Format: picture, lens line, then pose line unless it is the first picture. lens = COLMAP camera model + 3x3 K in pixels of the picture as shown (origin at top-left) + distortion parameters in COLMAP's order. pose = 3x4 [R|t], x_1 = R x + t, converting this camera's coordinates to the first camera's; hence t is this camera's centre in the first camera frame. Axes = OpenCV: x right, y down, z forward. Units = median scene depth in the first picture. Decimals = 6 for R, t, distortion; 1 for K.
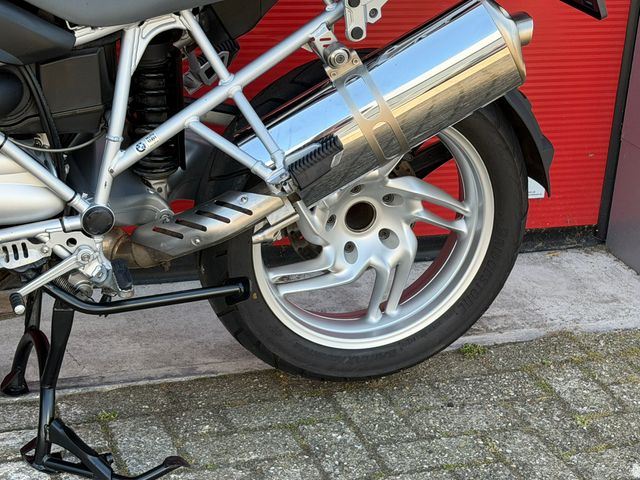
lens RADIAL K [[1358.5, 0, 321.8], [0, 1358.5, 249.7], [0, 0, 1]] dist [0.136983, 0.138494]
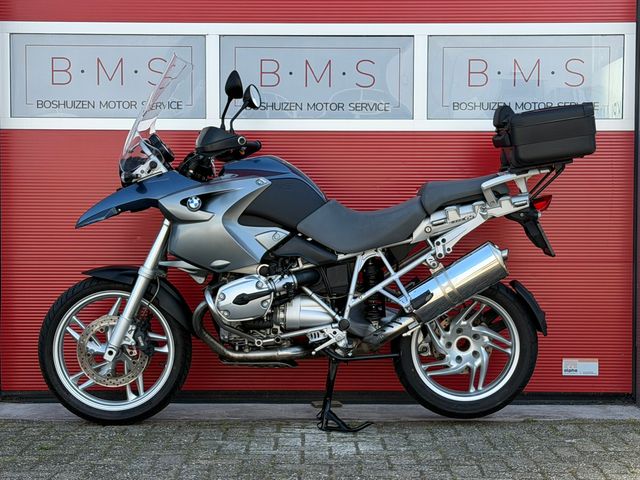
lens RADIAL K [[1358.5, 0, 321.8], [0, 1358.5, 249.7], [0, 0, 1]] dist [0.136983, 0.138494]
pose [[0.941464, -0.043364, -0.334312, 0.694067], [-0.075122, 0.939770, -0.333450, 0.732865], [0.328636, 0.339045, 0.881502, -1.427983]]
